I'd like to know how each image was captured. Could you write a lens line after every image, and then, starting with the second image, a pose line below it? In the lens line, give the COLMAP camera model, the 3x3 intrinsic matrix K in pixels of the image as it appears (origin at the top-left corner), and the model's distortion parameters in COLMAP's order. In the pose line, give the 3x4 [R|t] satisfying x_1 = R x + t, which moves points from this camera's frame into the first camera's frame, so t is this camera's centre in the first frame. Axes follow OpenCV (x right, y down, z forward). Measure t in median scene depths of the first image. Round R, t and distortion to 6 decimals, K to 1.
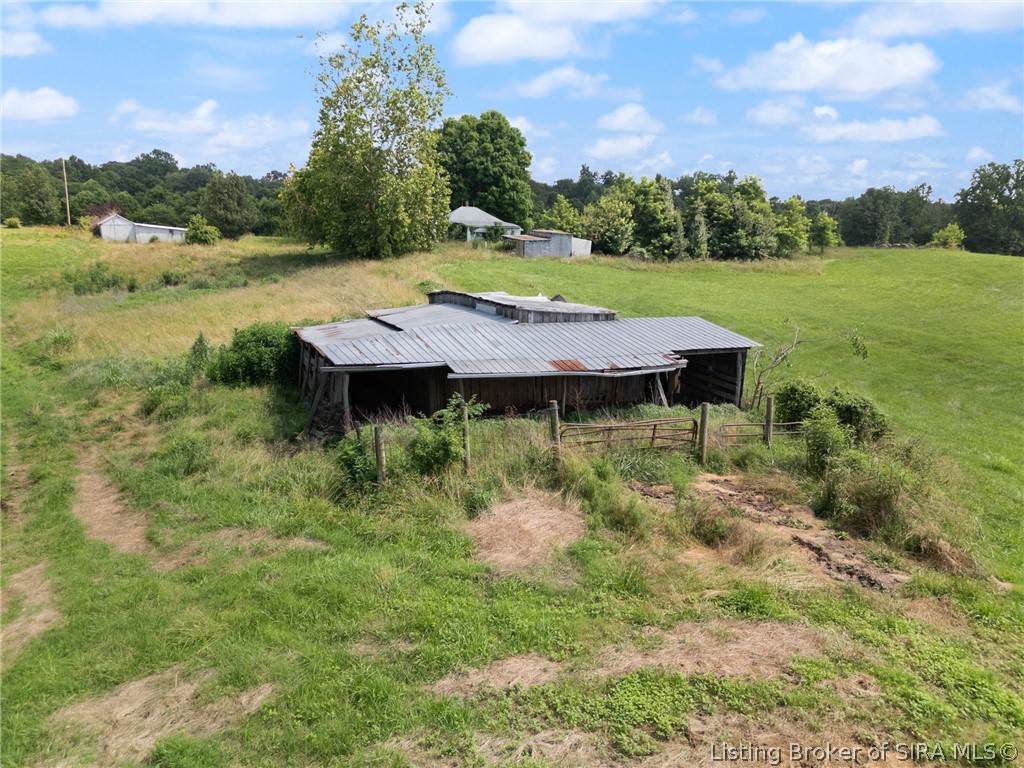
lens RADIAL K [[768.7, 0, 516.6], [0, 768.7, 388.4], [0, 0, 1]] dist [0.084731, -0.095777]
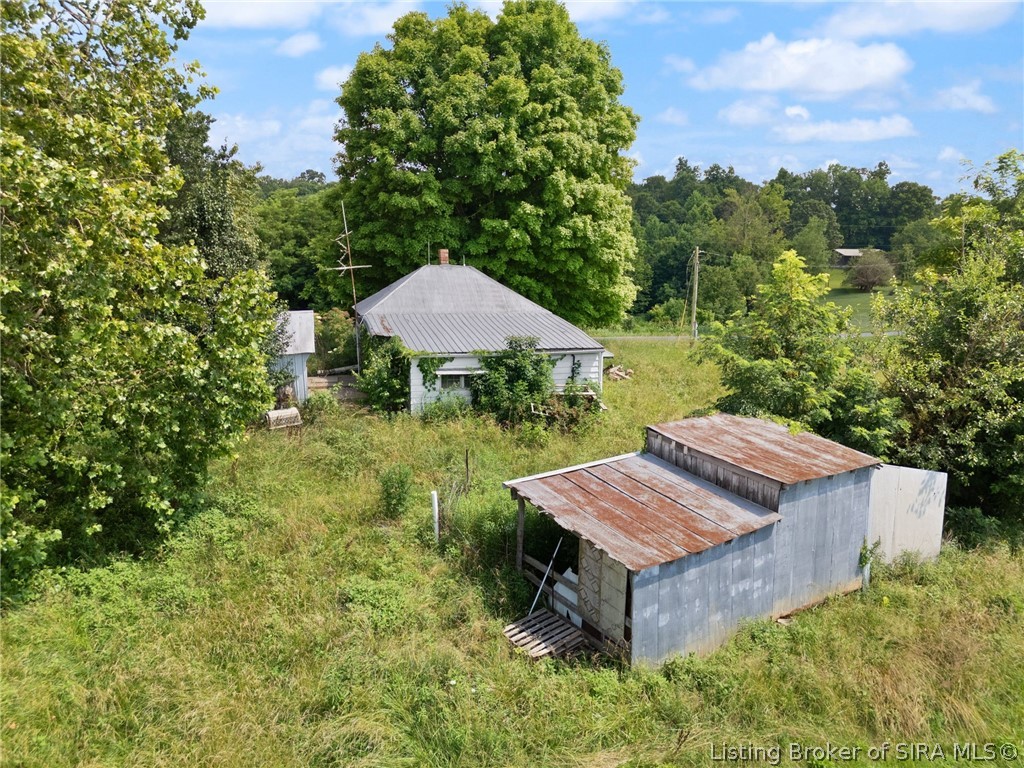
lens RADIAL K [[768.7, 0, 516.6], [0, 768.7, 388.4], [0, 0, 1]] dist [0.084731, -0.095777]
pose [[0.995175, 0.018473, -0.096361, 0.000548], [-0.018194, 0.999827, 0.003769, -0.178899], [0.096414, -0.001998, 0.995339, 0.652806]]
